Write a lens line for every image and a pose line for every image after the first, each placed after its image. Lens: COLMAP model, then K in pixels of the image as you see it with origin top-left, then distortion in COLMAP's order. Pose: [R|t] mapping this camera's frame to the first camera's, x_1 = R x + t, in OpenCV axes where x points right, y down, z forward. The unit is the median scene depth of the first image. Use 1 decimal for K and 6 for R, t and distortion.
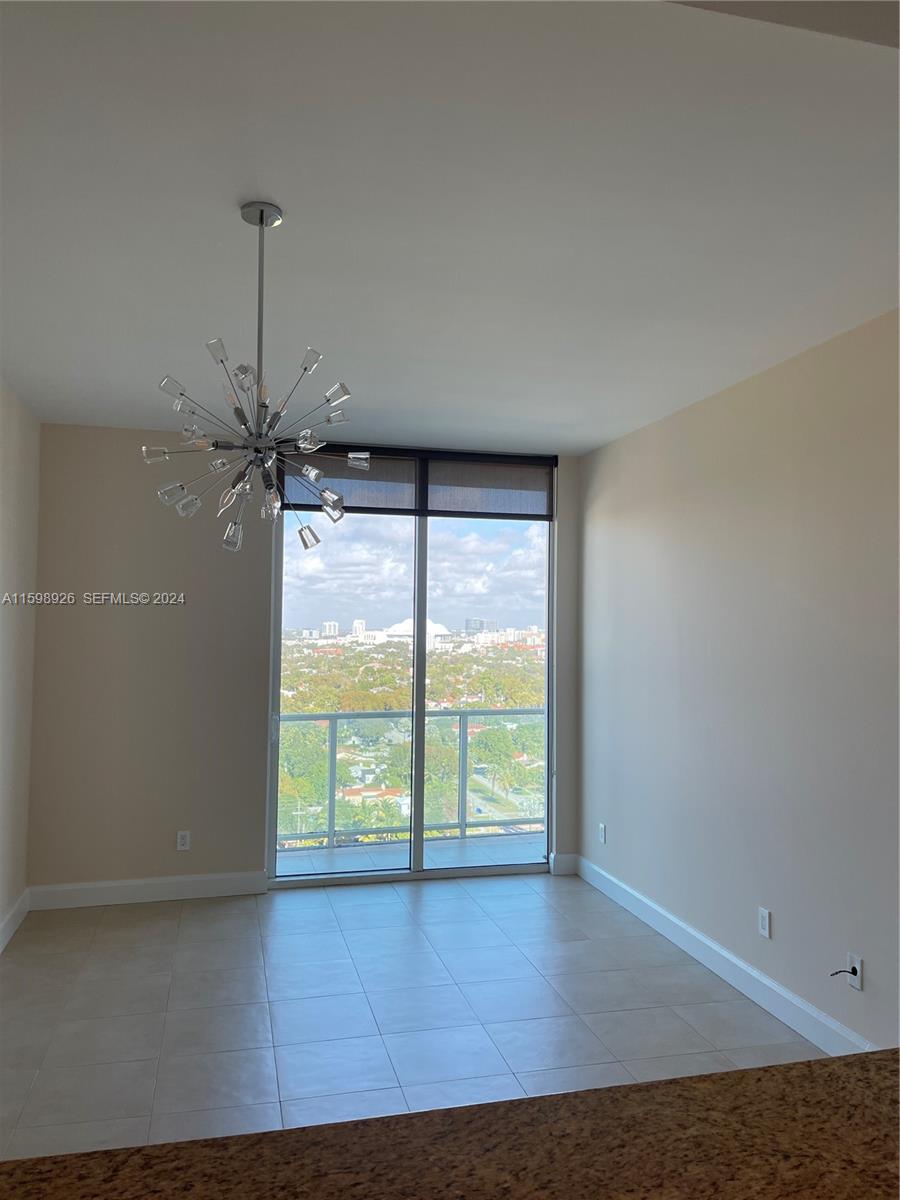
lens RADIAL K [[897.2, 0, 450.0], [0, 897.2, 600.0], [0, 0, 1]] dist [0.042247, -0.004684]
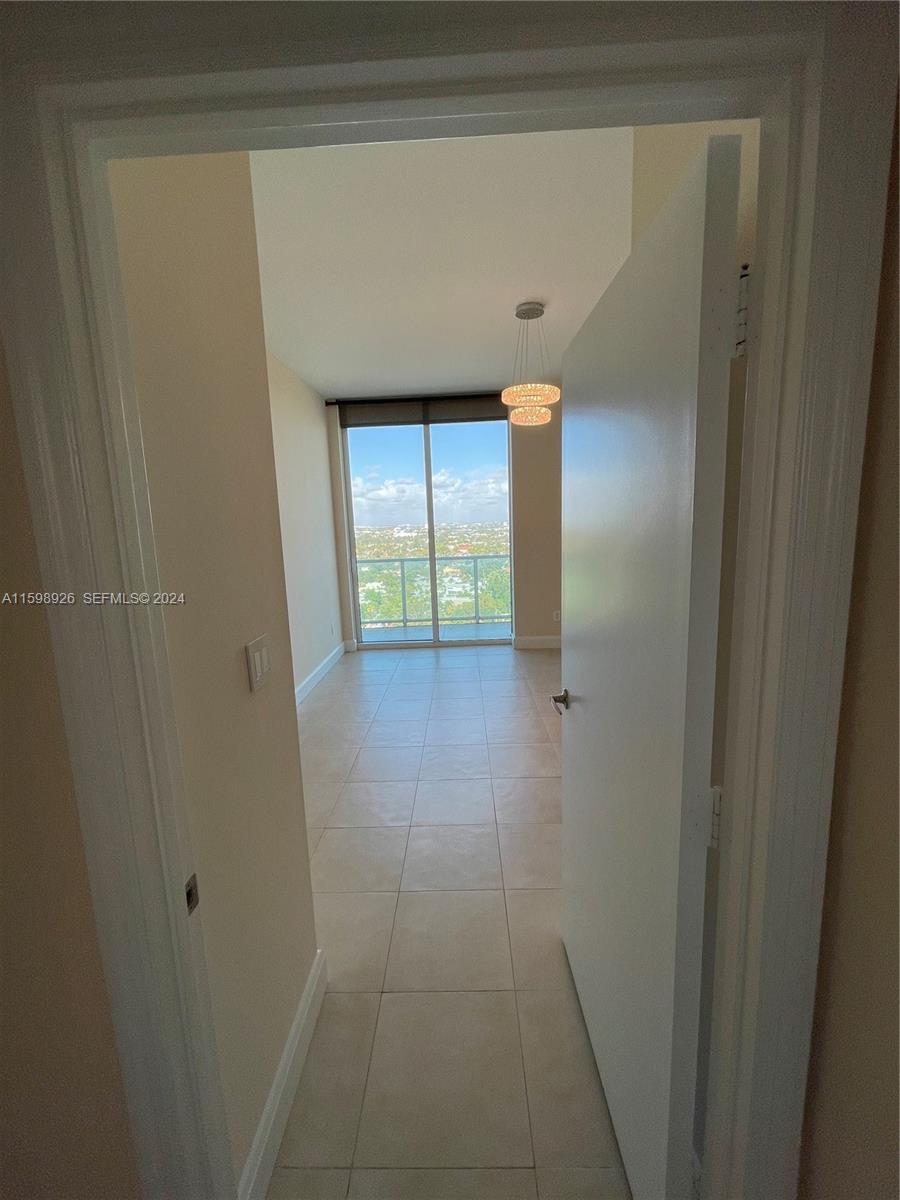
lens RADIAL K [[478.1, 0, 445.1], [0, 478.1, 600.1], [0, 0, 1]] dist [-0.000736, 0.000012]
pose [[0.959792, 0.001287, -0.280711, 0.250823], [0.053559, 0.980780, 0.187622, 0.036383], [0.275557, -0.195112, 0.941276, 0.106396]]
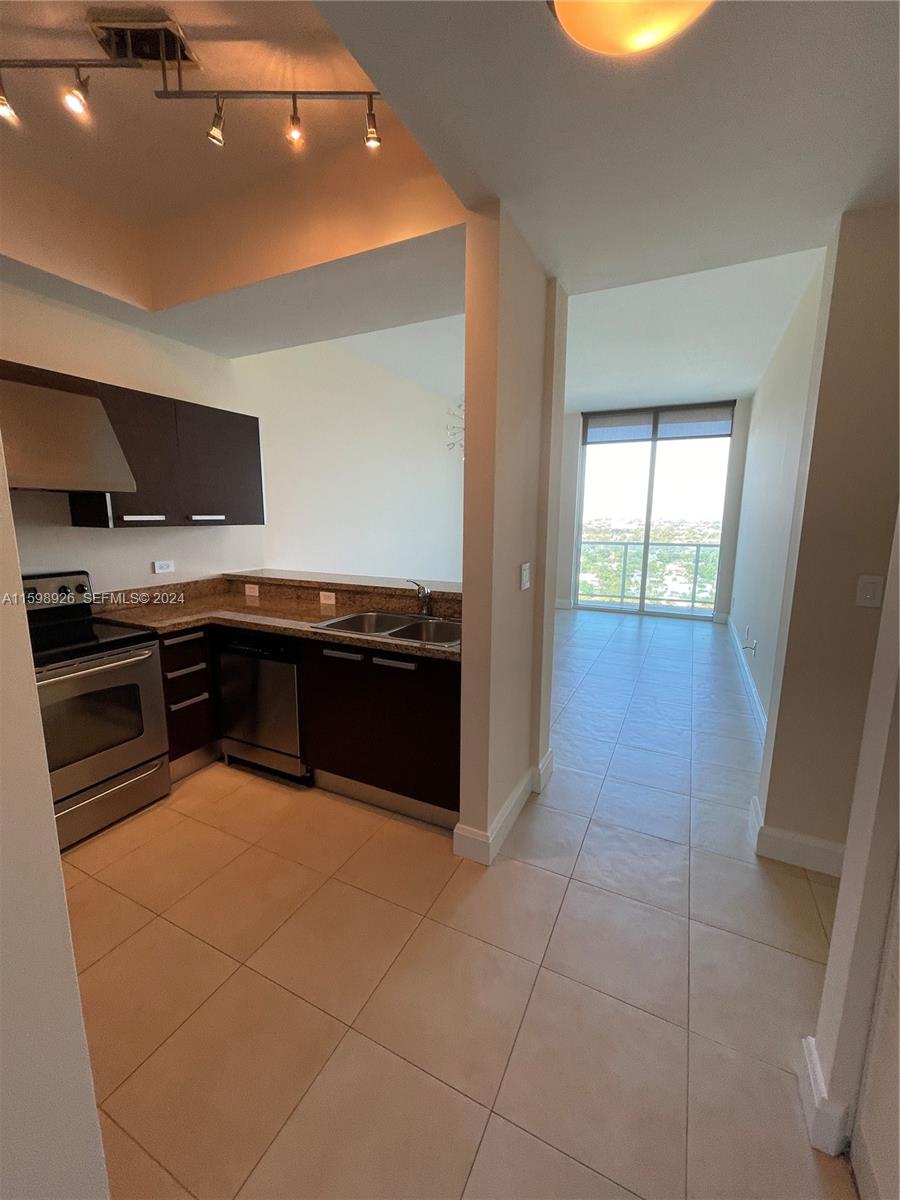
lens RADIAL K [[482.1, 0, 452.5], [0, 482.1, 594.6], [0, 0, 1]] dist [0.003656, 0.000268]
pose [[0.759108, 0.103413, -0.642699, 0.360580], [0.020524, 0.983008, 0.182411, 0.038302], [0.650641, -0.151661, 0.744086, -0.162166]]
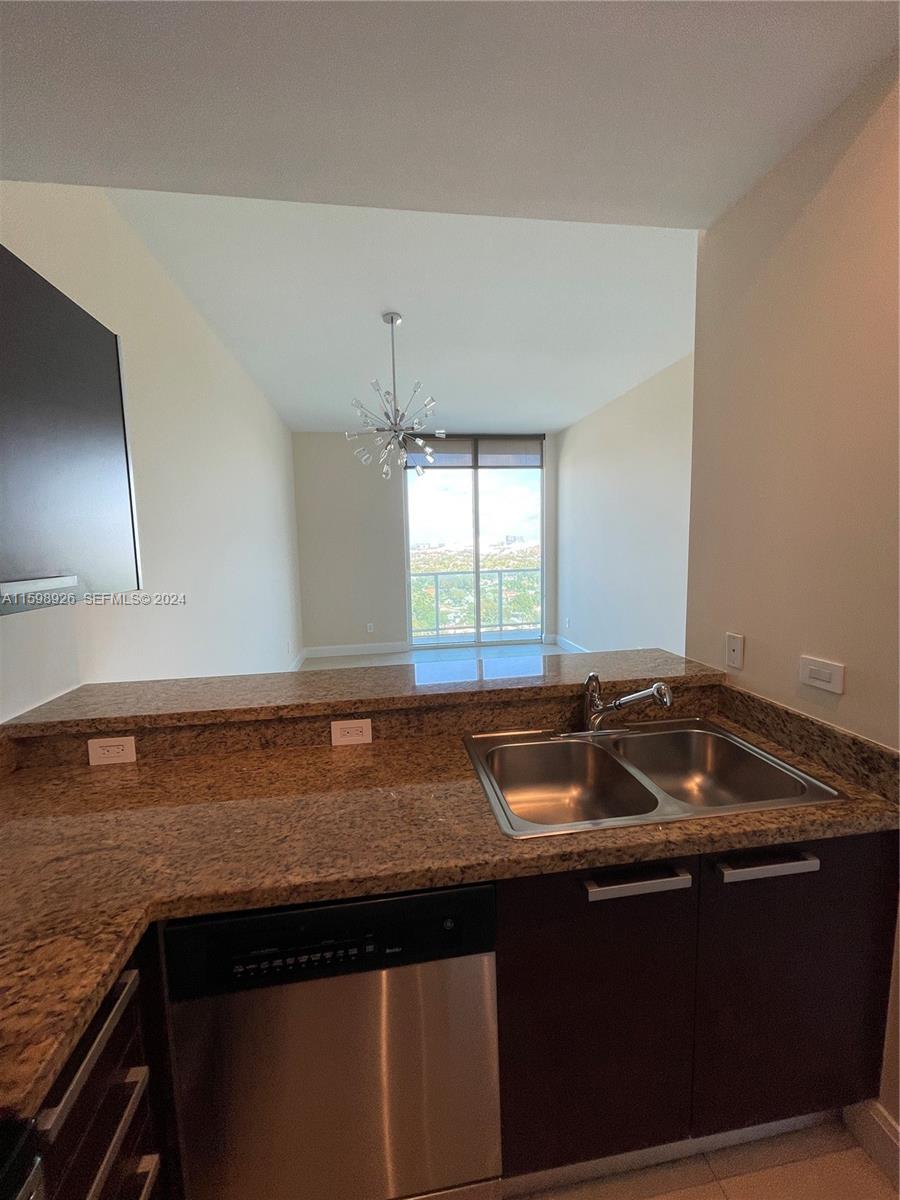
lens RADIAL K [[478.1, 0, 445.1], [0, 478.1, 600.1], [0, 0, 1]] dist [-0.000736, 0.000012]
pose [[0.993422, -0.022164, -0.112345, 0.013875], [0.038904, 0.988059, 0.149086, 0.032290], [0.107699, -0.152476, 0.982421, -0.092149]]
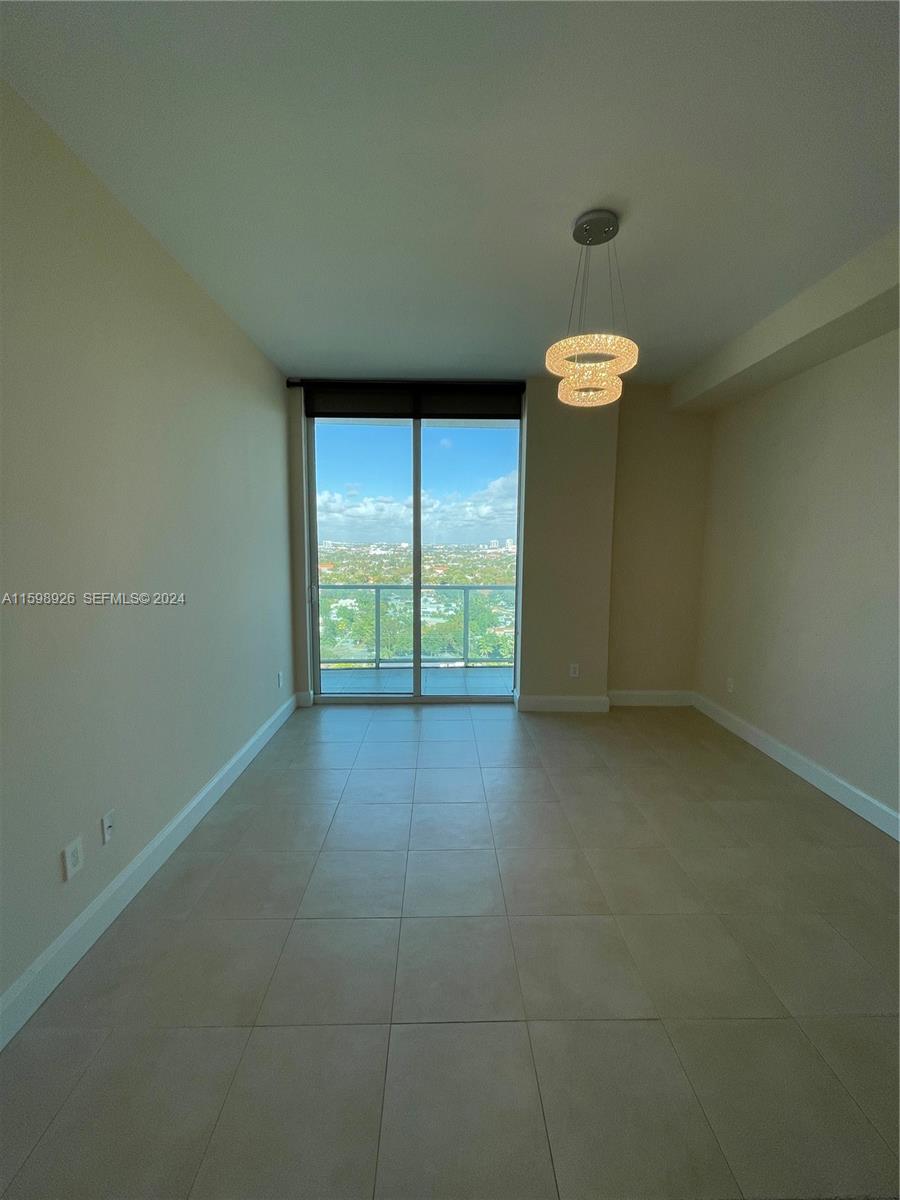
lens RADIAL K [[476.8, 0, 450.9], [0, 476.8, 594.9], [0, 0, 1]] dist [0.000098, 0.000021]
pose [[0.975854, 0.026897, -0.216761, 0.171935], [0.003269, 0.990480, 0.137621, 0.039335], [0.218399, -0.135007, 0.966476, 0.303662]]
